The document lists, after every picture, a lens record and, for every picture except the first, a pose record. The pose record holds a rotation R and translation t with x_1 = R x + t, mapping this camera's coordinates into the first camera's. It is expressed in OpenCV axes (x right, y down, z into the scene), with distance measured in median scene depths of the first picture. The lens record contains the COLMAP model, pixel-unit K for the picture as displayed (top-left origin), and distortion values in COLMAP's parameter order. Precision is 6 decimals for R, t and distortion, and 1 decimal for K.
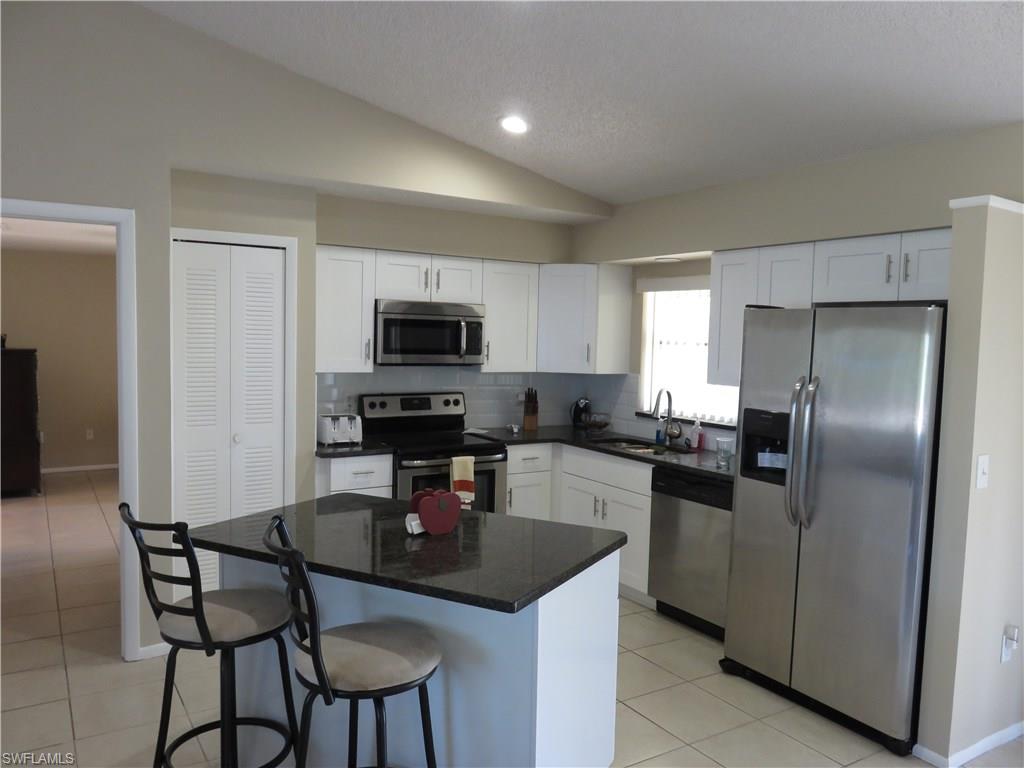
lens RADIAL K [[770.1, 0, 512.2], [0, 770.1, 387.2], [0, 0, 1]] dist [0.000554, -0.000586]
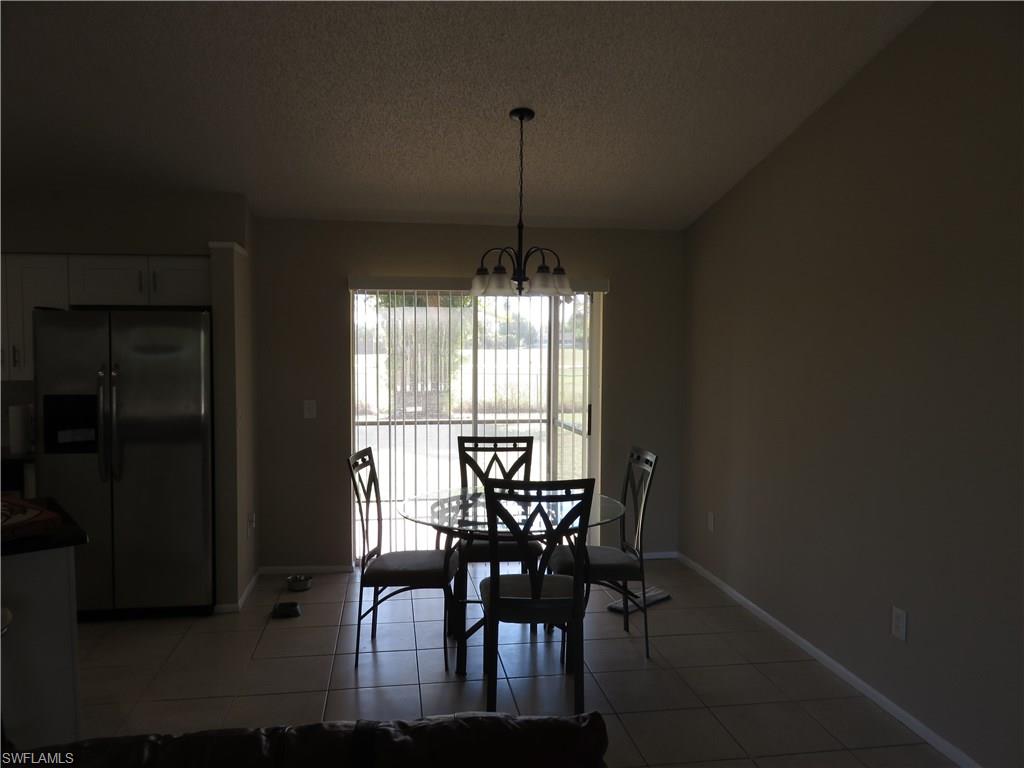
lens RADIAL K [[770.1, 0, 511.9], [0, 770.1, 382.4], [0, 0, 1]] dist [0.000554, -0.000586]
pose [[0.399540, -0.075806, 0.913576, -0.508344], [0.076542, 0.995854, 0.049158, 0.005191], [-0.913515, 0.050286, 0.403685, -0.127324]]
